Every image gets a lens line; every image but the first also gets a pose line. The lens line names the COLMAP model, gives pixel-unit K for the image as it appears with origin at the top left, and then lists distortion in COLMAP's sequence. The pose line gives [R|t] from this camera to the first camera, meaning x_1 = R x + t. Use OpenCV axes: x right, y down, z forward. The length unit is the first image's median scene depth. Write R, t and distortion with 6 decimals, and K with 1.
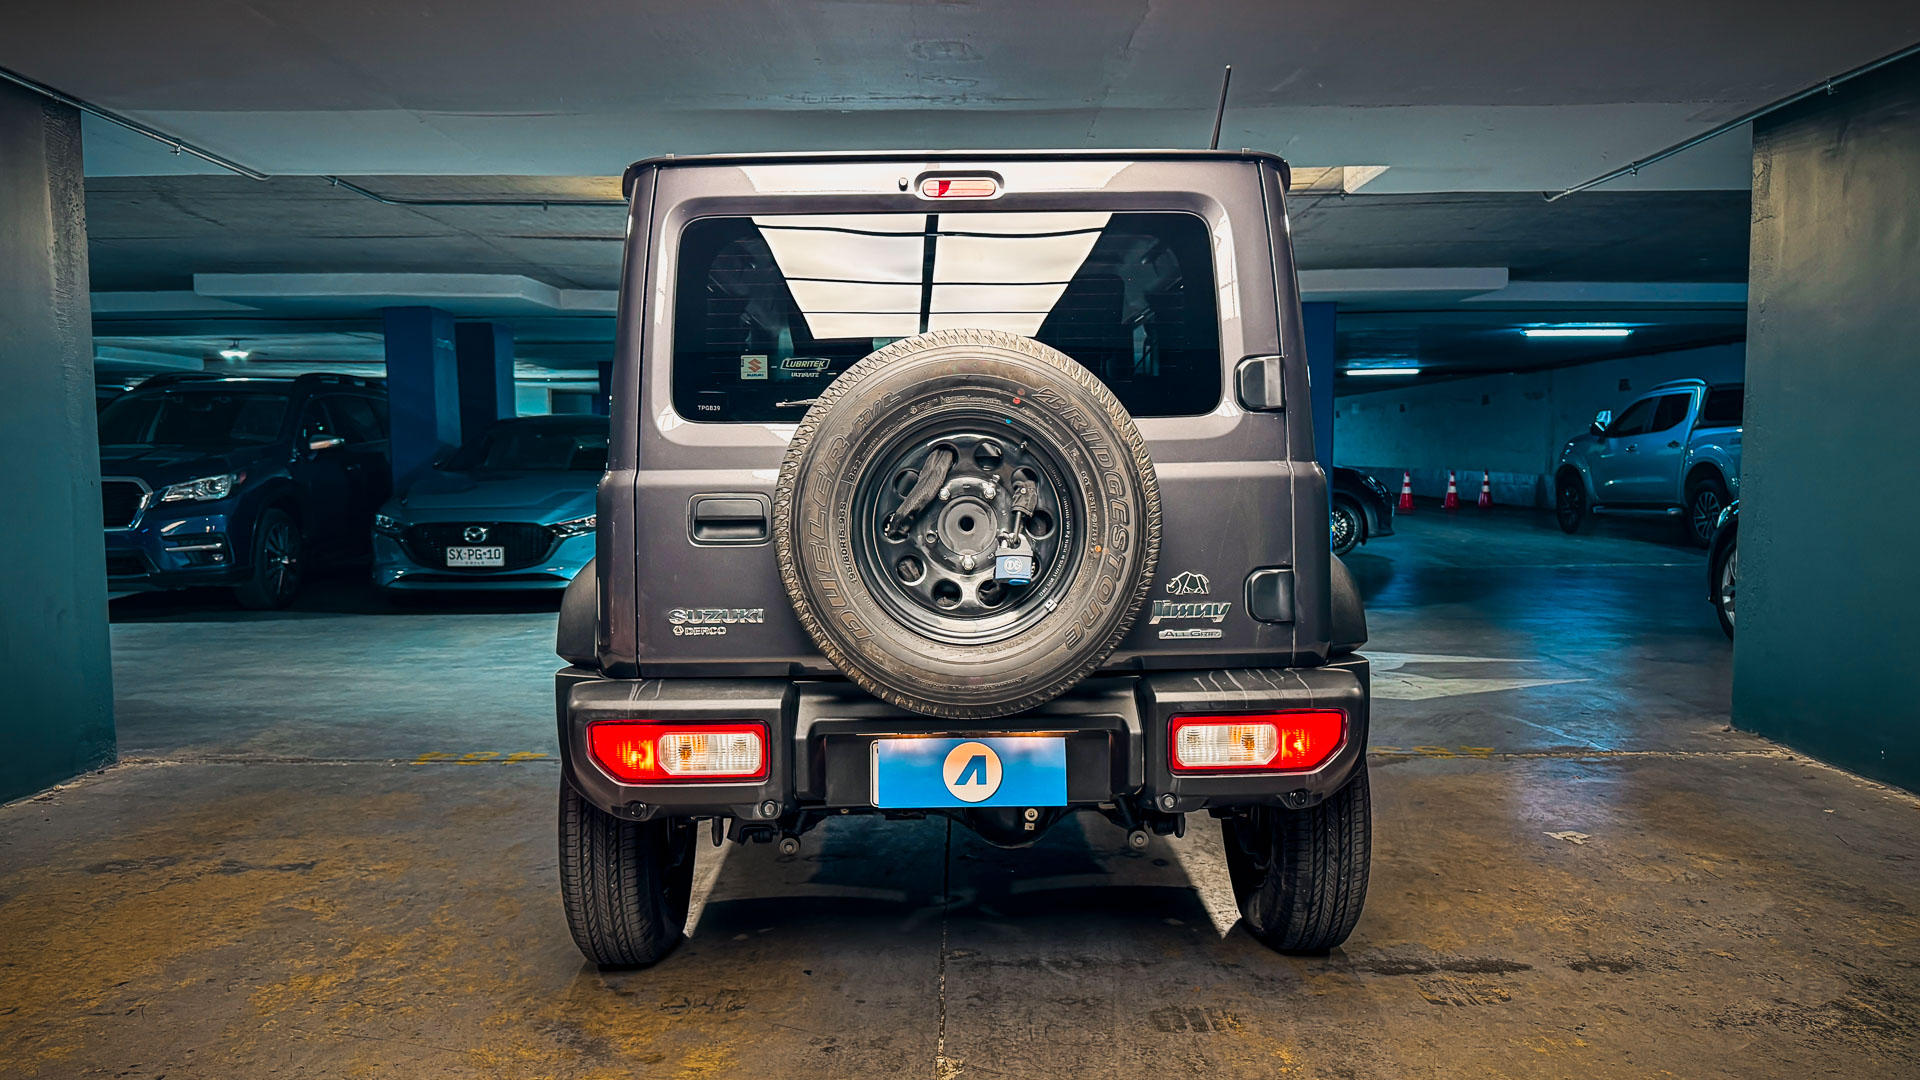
lens RADIAL K [[1401.7, 0, 922.8], [0, 1401.7, 531.9], [0, 0, 1]] dist [0.123831, -0.227999]
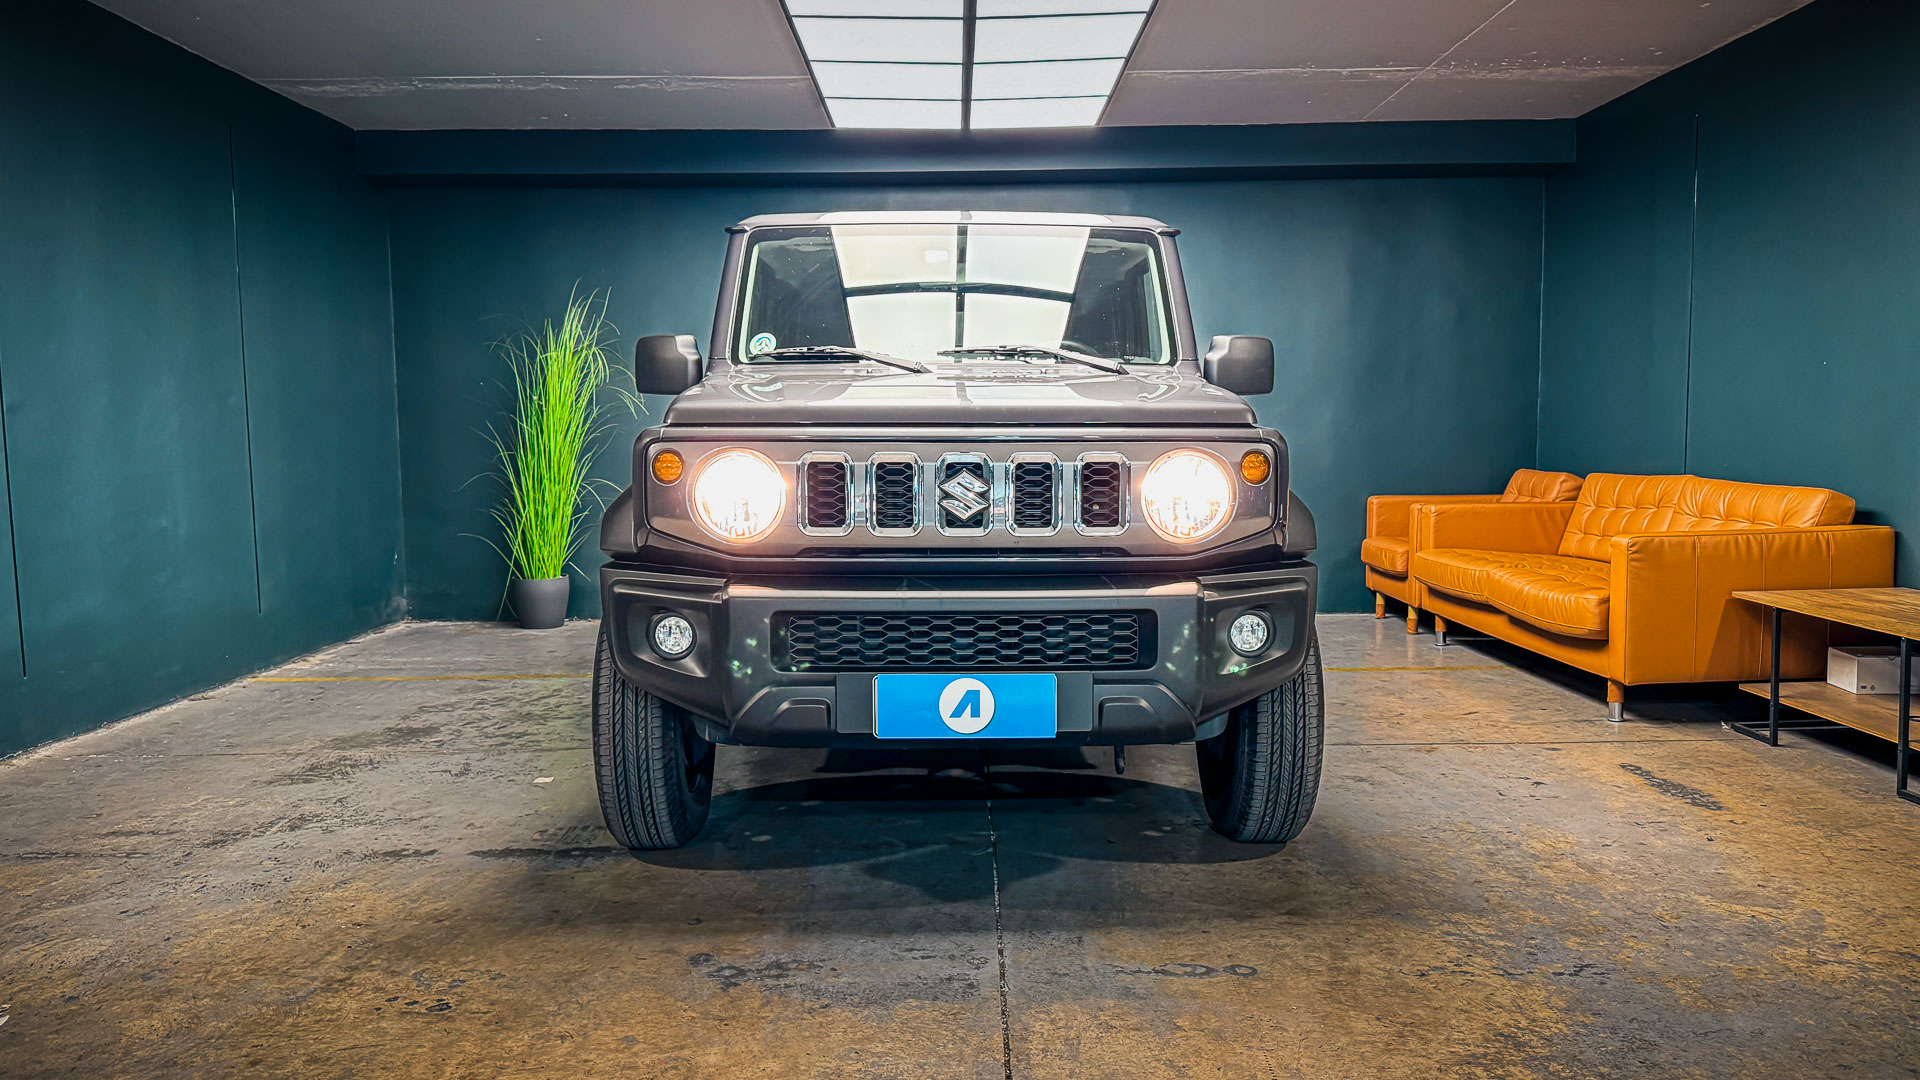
lens RADIAL K [[1458.0, 0, 995.8], [0, 1458.0, 542.6], [0, 0, 1]] dist [0.071883, -0.114649]
pose [[-0.998605, 0.020314, -0.048732, 0.071290], [0.013552, 0.990715, 0.135279, -0.097143], [0.051028, 0.134430, -0.989608, 2.355182]]
